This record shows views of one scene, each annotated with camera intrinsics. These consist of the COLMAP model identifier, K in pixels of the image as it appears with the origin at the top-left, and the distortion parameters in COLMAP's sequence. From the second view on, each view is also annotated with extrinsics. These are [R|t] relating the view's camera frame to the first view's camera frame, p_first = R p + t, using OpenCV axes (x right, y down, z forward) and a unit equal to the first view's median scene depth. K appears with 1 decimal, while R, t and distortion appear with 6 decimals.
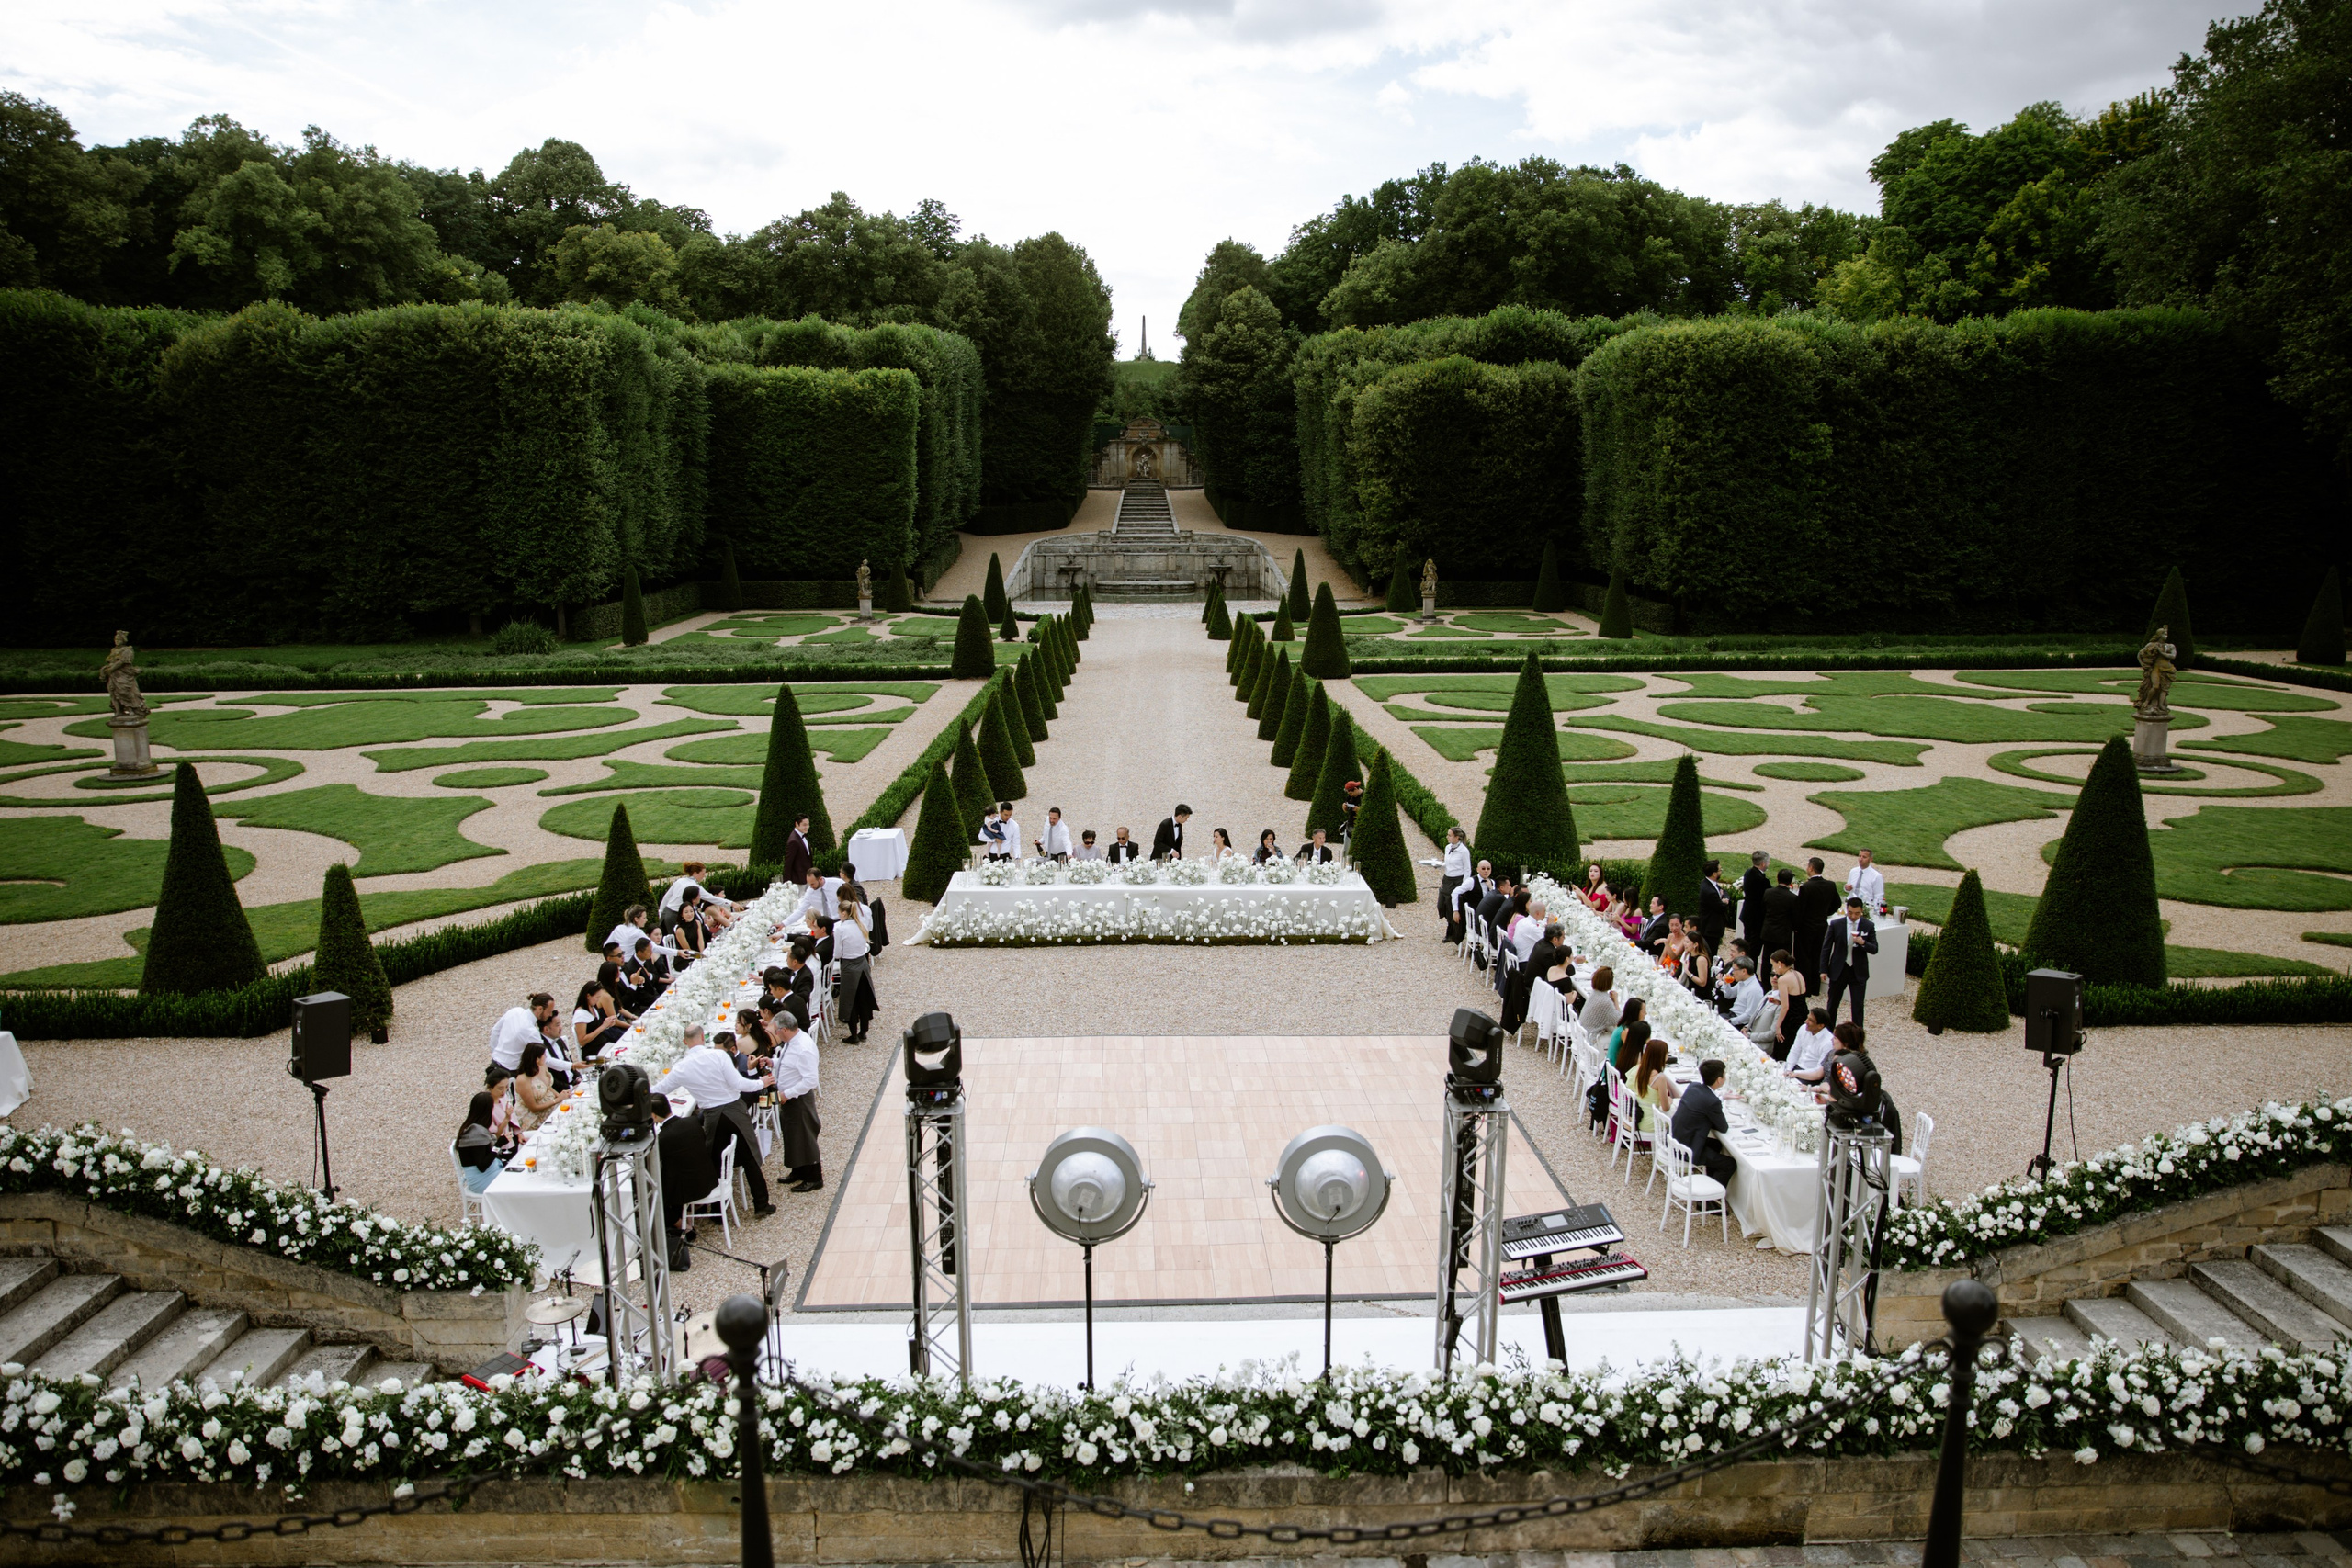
lens RADIAL K [[1490.3, 0, 1170.2], [0, 1490.3, 827.1], [0, 0, 1]] dist [-0.026110, 0.005913]
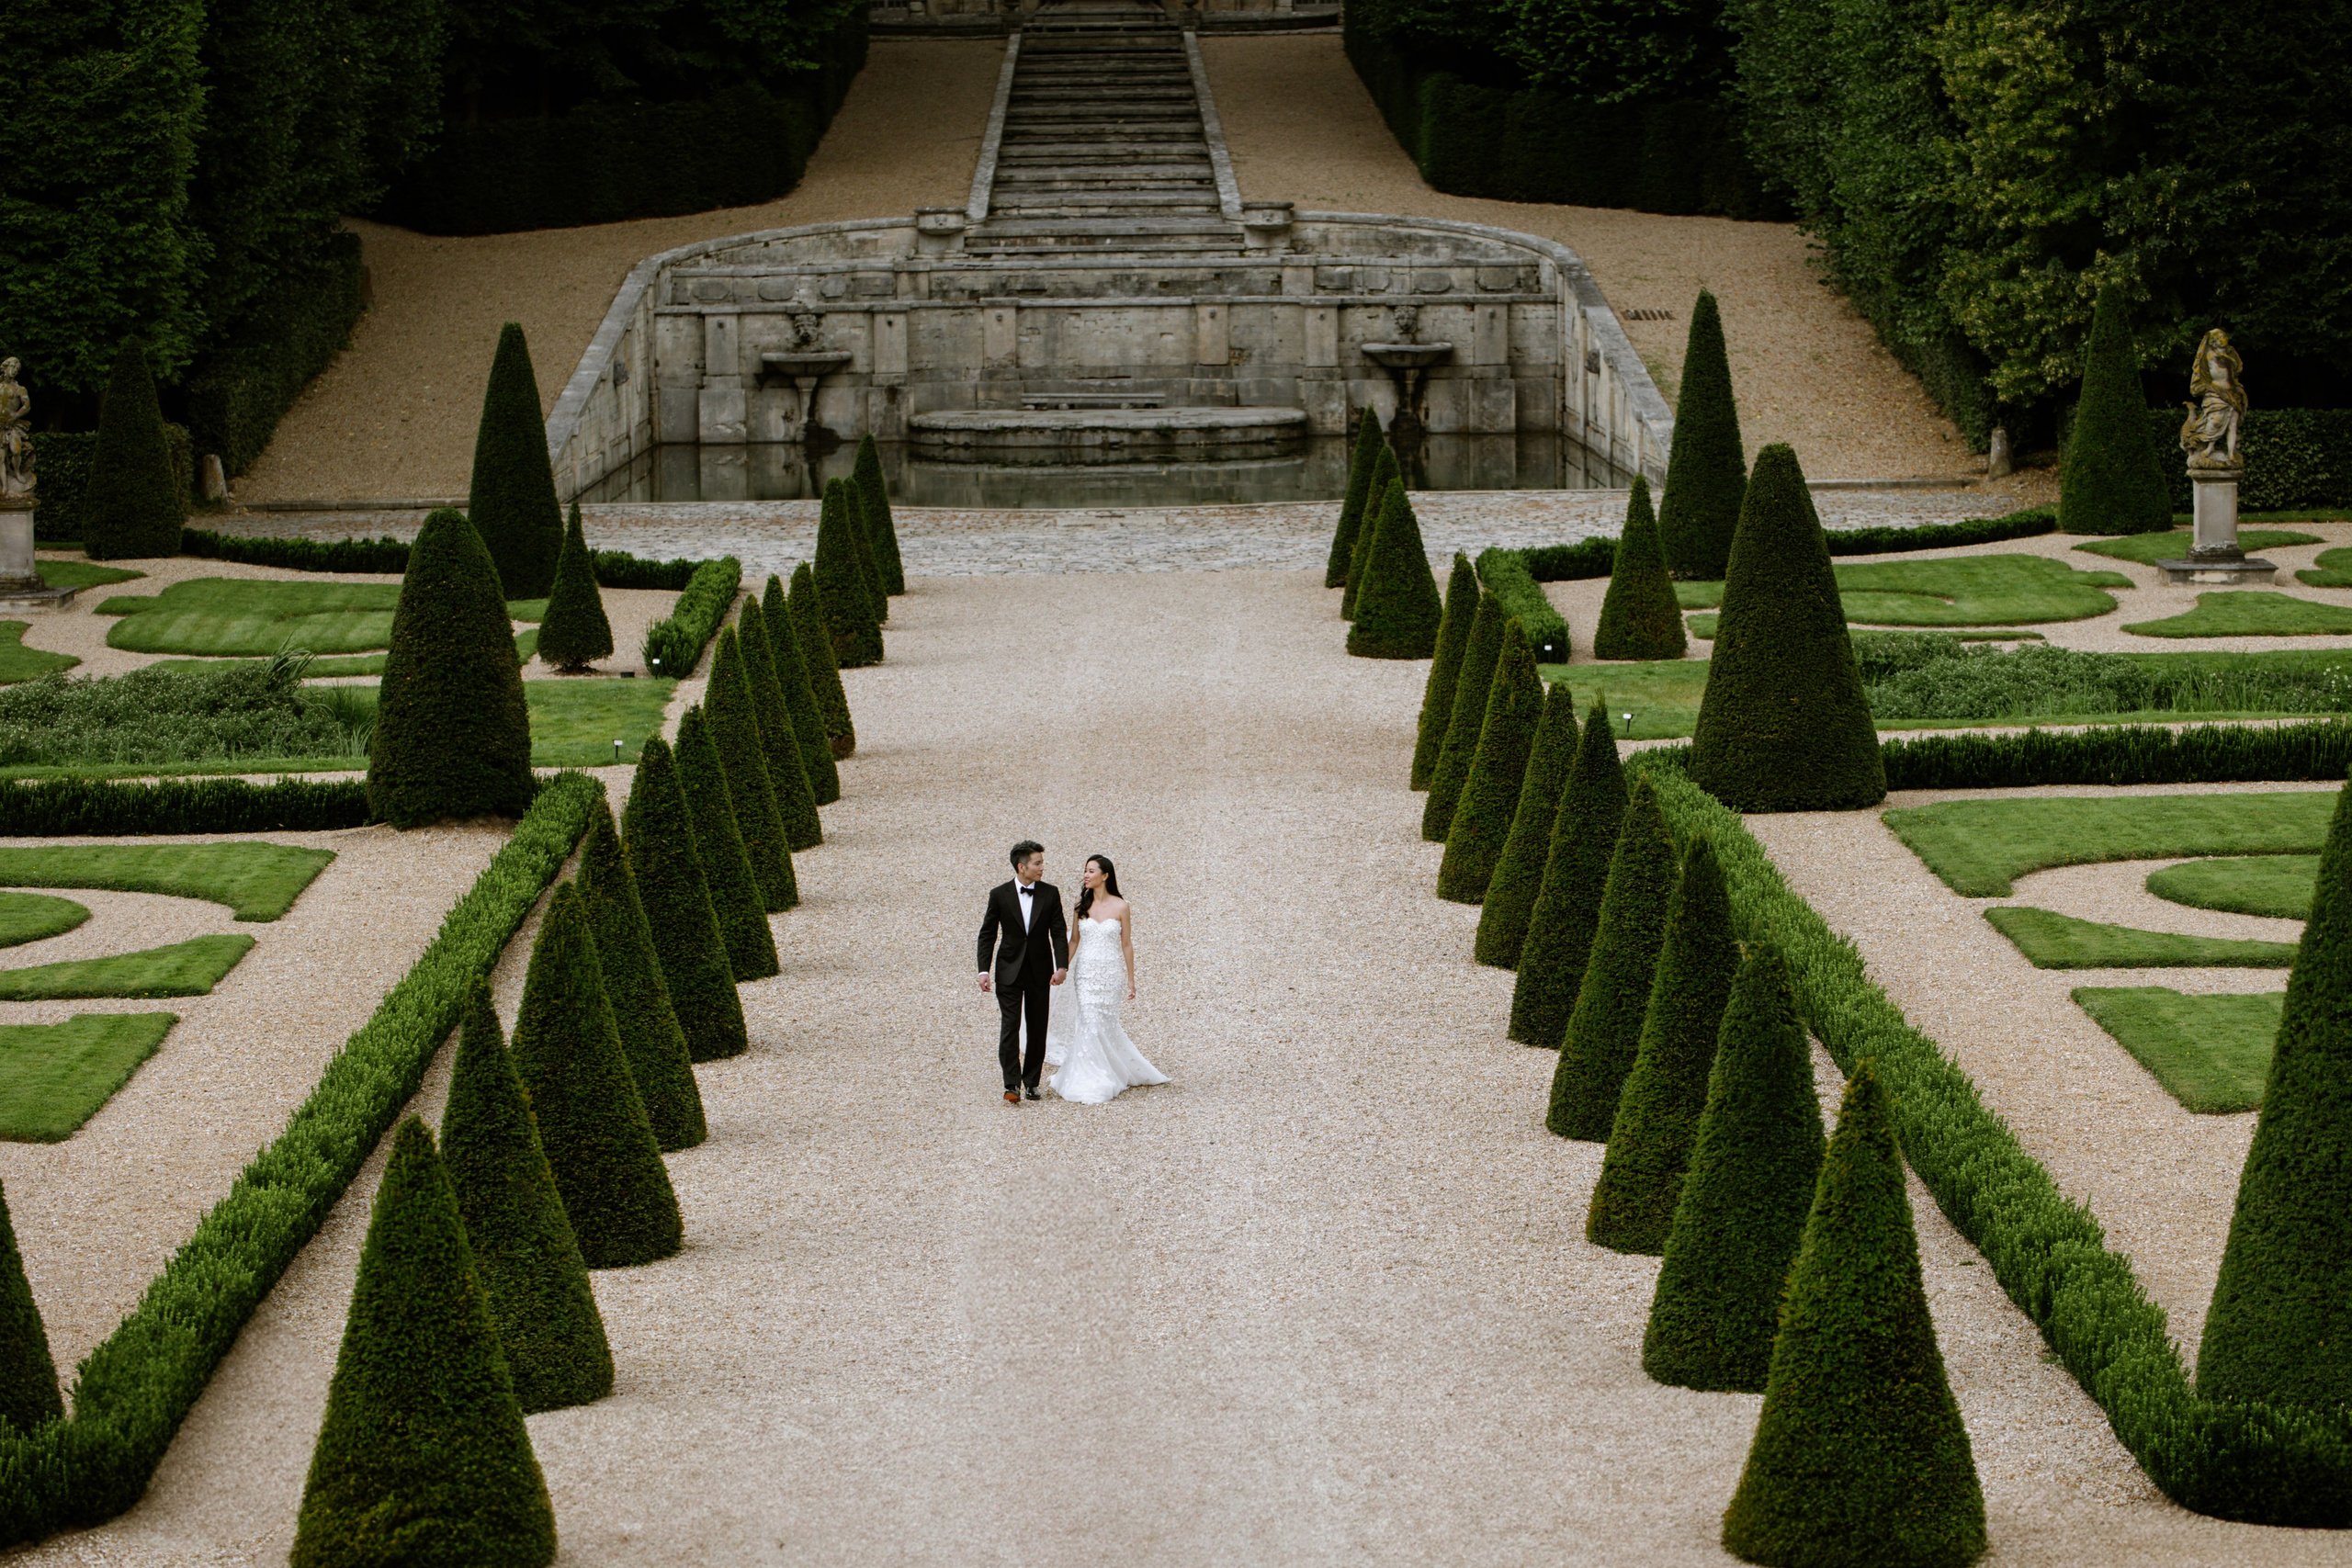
lens RADIAL K [[6699.6, 0, 1190.5], [0, 6699.6, 782.6], [0, 0, 1]] dist [-0.214795, 0.000000]
pose [[0.999915, -0.011493, -0.006210, 0.004289], [0.010826, 0.995082, -0.098464, 0.007563], [0.007311, 0.098389, 0.995121, -0.122279]]
